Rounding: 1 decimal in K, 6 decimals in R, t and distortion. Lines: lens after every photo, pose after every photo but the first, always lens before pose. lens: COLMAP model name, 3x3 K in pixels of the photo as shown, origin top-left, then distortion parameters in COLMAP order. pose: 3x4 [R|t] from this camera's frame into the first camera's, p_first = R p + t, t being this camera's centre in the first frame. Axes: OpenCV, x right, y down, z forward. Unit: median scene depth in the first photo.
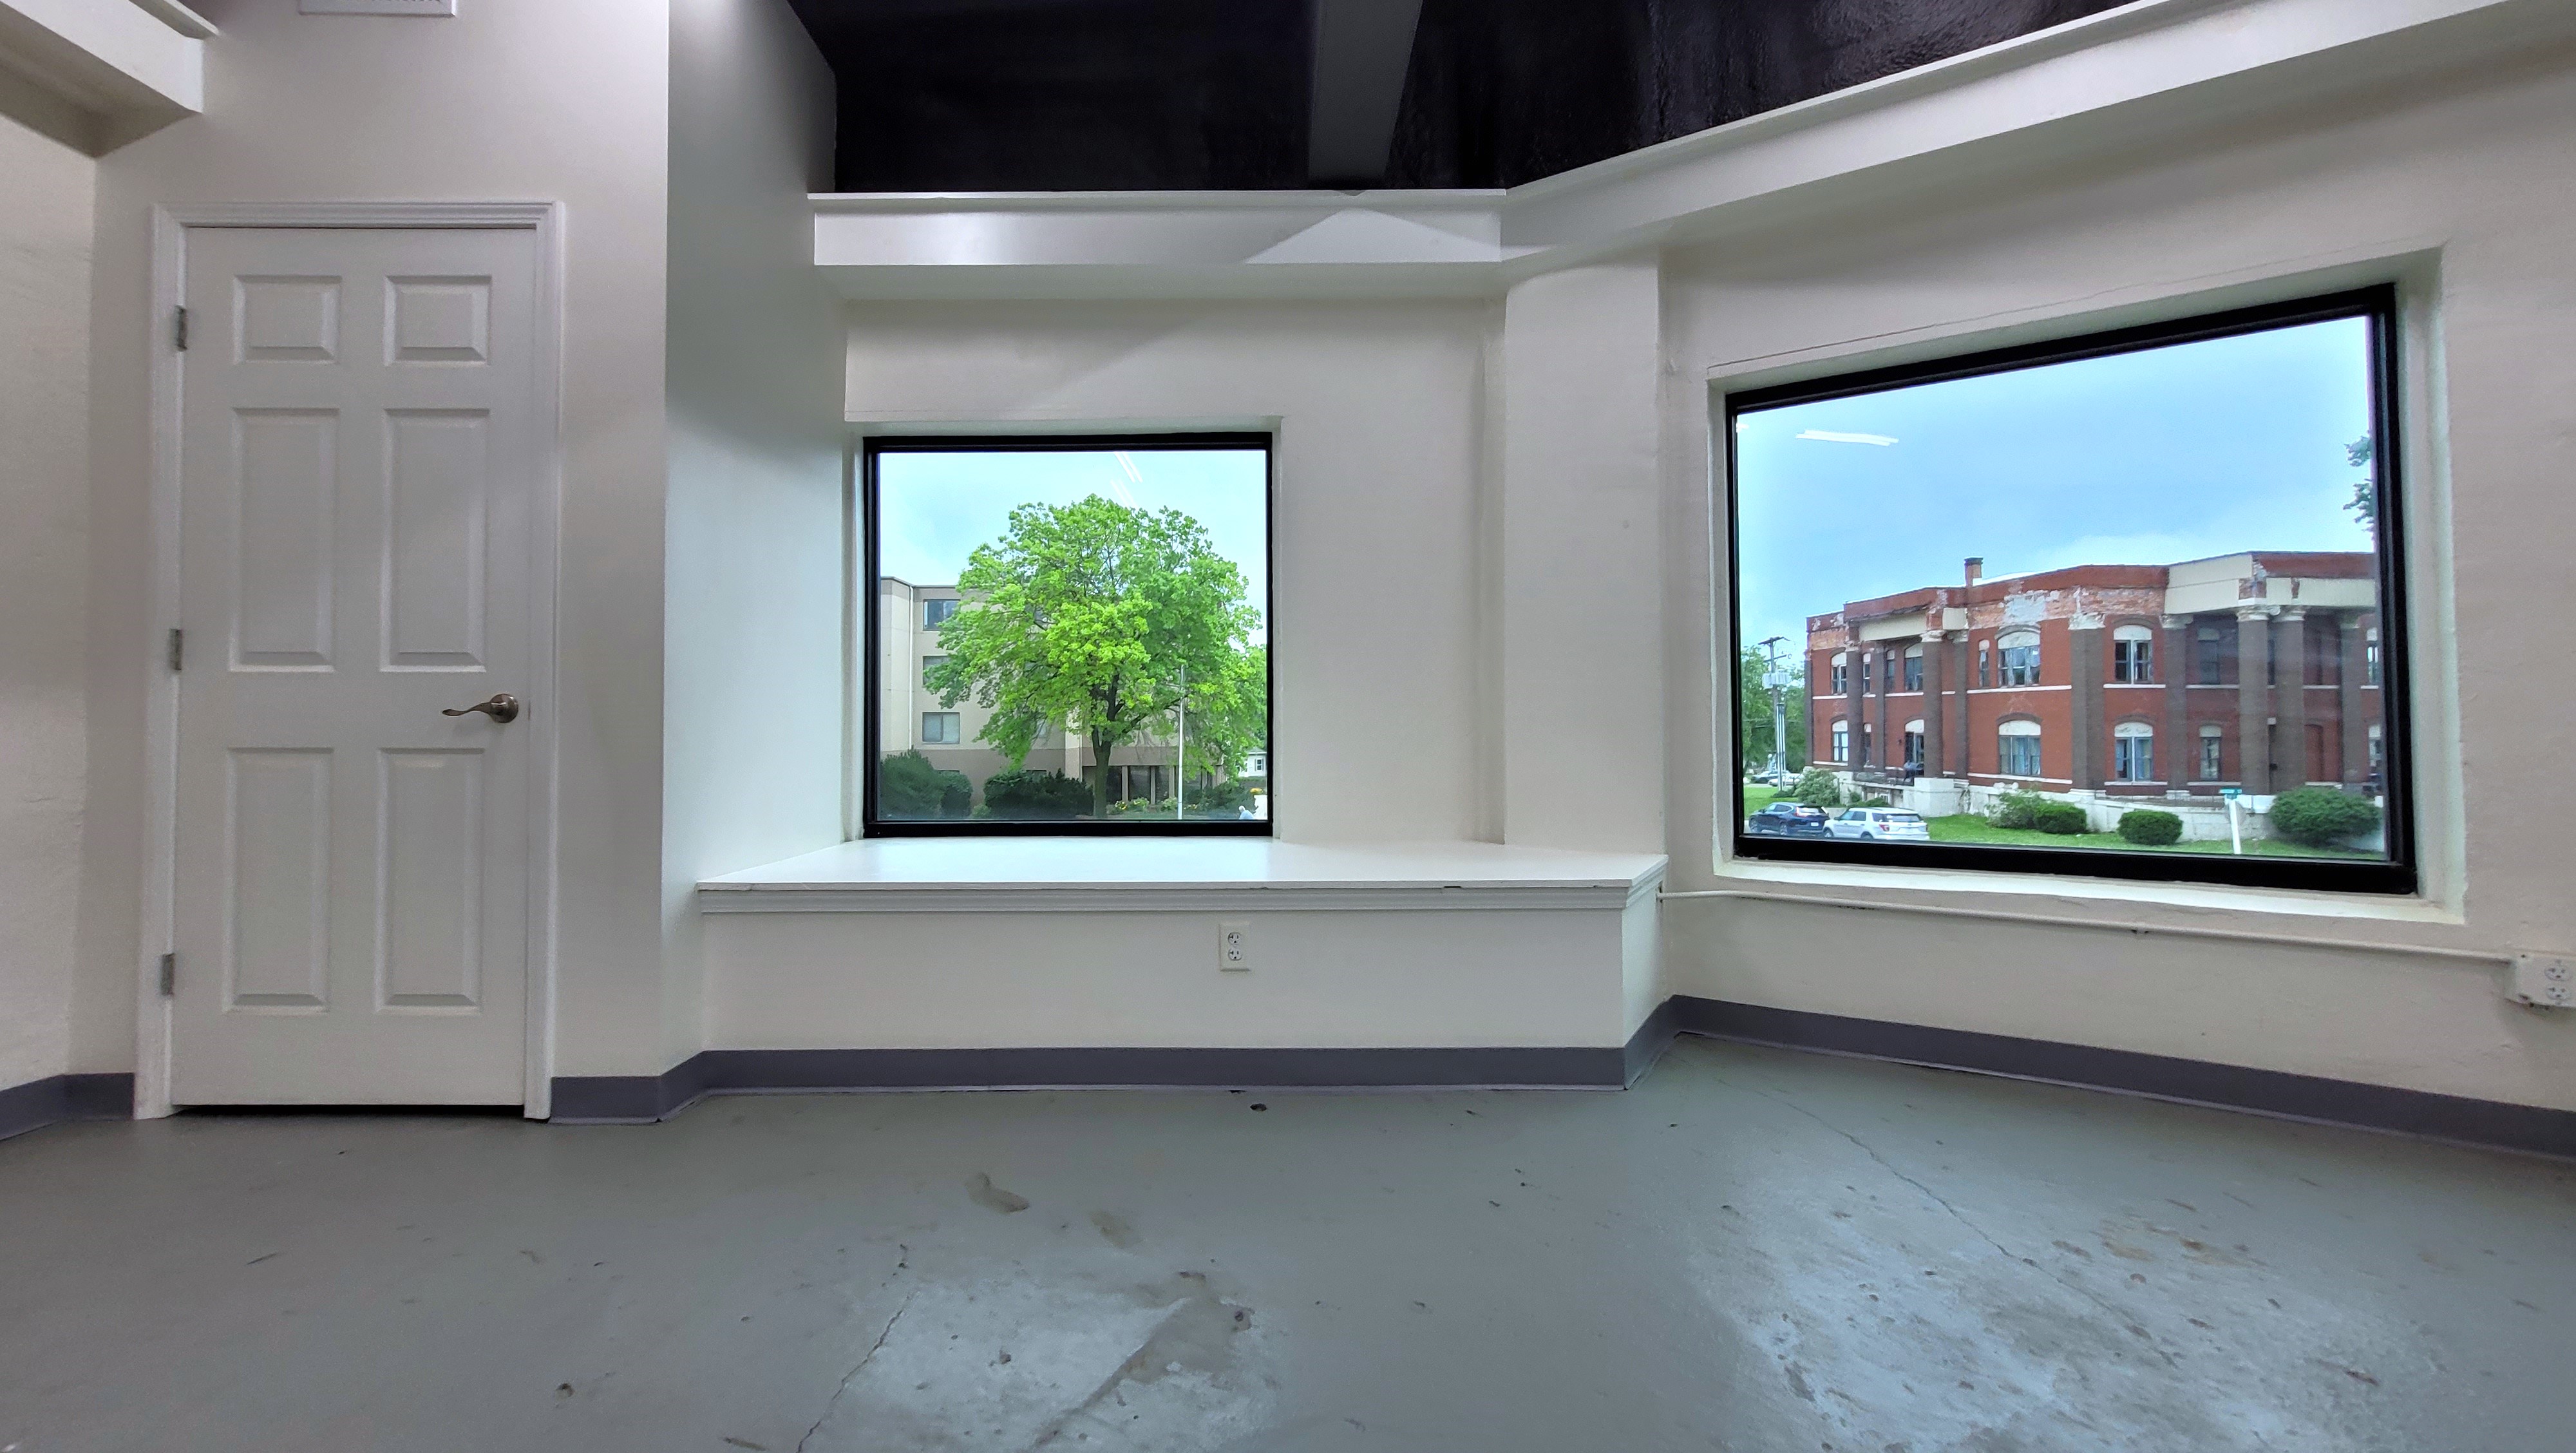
lens RADIAL K [[1024.1, 0, 1270.4], [0, 1024.1, 705.0], [0, 0, 1]] dist [0.006866, 0.000351]
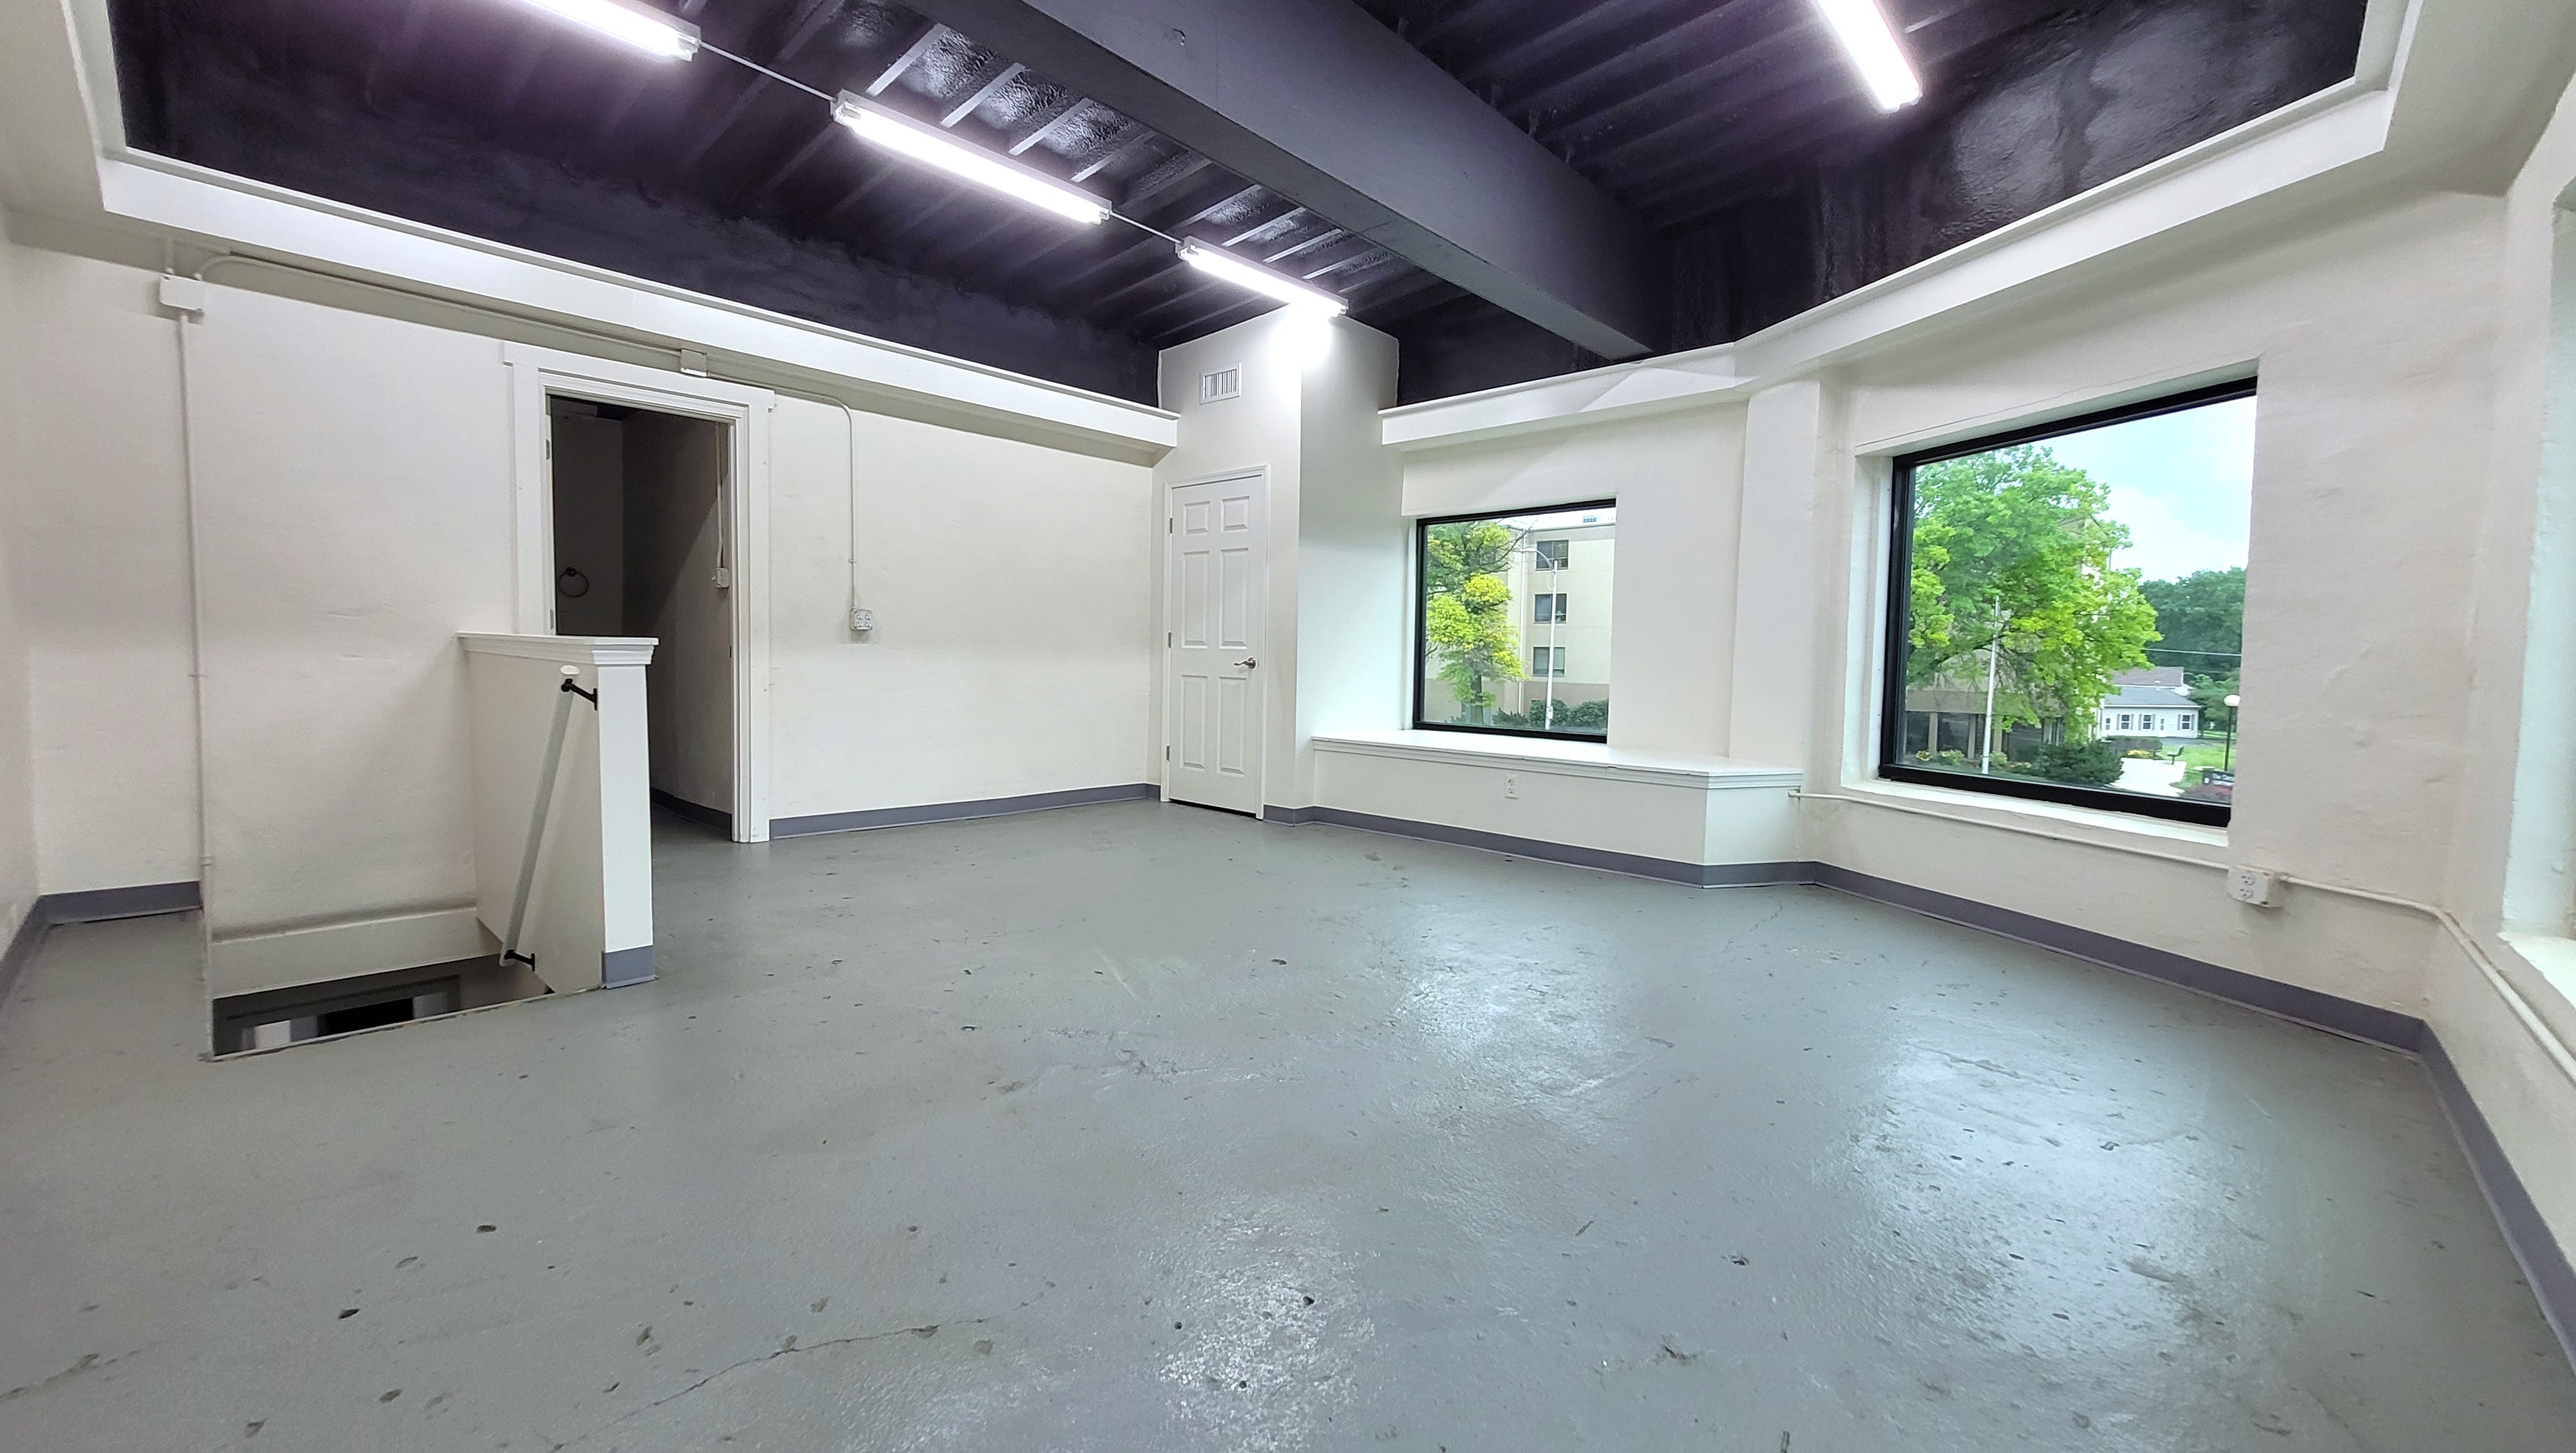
lens RADIAL K [[1022.8, 0, 1274.2], [0, 1022.8, 712.8], [0, 0, 1]] dist [-0.000389, 0.000024]
pose [[0.732282, 0.054839, -0.678790, 0.832527], [-0.005558, 0.997200, 0.074567, -0.050299], [0.680979, -0.050832, 0.730536, -0.675611]]
